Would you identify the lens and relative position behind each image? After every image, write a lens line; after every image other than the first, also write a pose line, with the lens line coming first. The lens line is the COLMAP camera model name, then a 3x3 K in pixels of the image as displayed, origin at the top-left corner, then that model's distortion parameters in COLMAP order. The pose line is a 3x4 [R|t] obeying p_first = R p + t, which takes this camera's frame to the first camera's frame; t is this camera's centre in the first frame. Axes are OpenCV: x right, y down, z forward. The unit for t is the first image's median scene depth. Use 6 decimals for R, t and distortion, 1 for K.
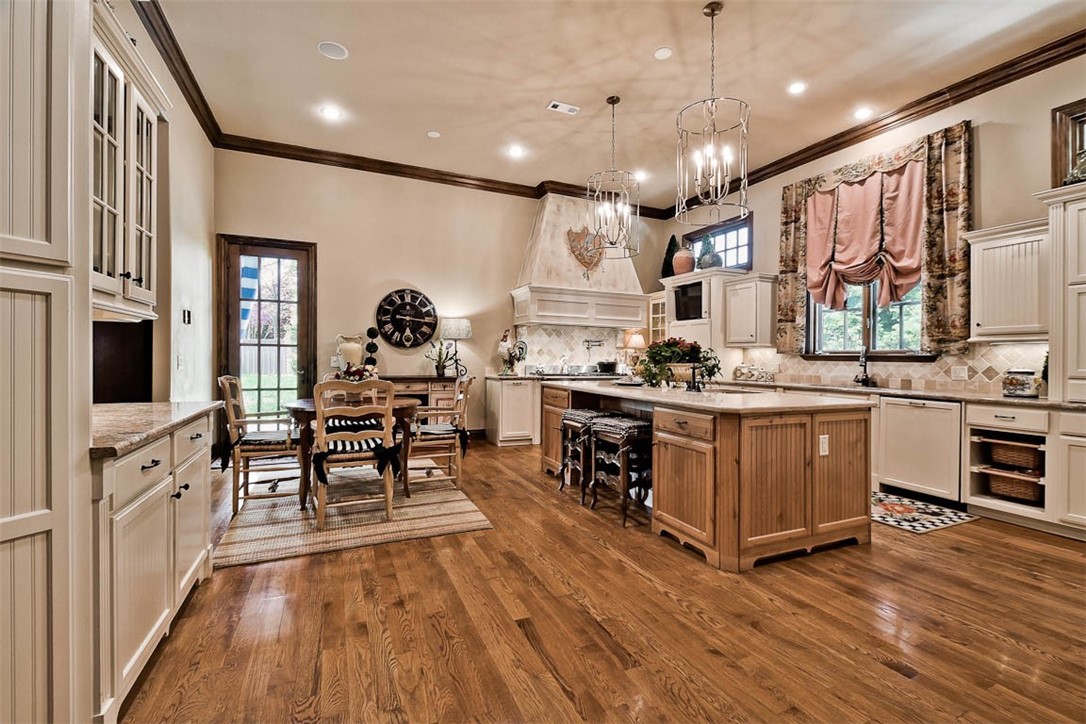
lens RADIAL K [[480.5, 0, 559.3], [0, 480.5, 369.0], [0, 0, 1]] dist [0.009238, -0.012775]
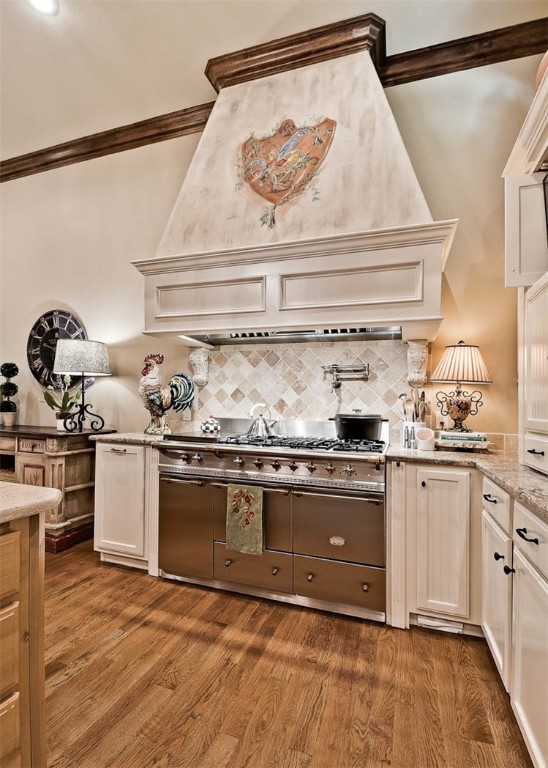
lens RADIAL K [[387.7, 0, 228.7], [0, 387.7, 409.5], [0, 0, 1]] dist [-0.020565, -0.002449]
pose [[0.718890, 0.010627, -0.695043, 0.418085], [-0.033679, 0.999241, -0.019556, -0.014908], [0.694308, 0.037467, 0.718702, 1.089283]]
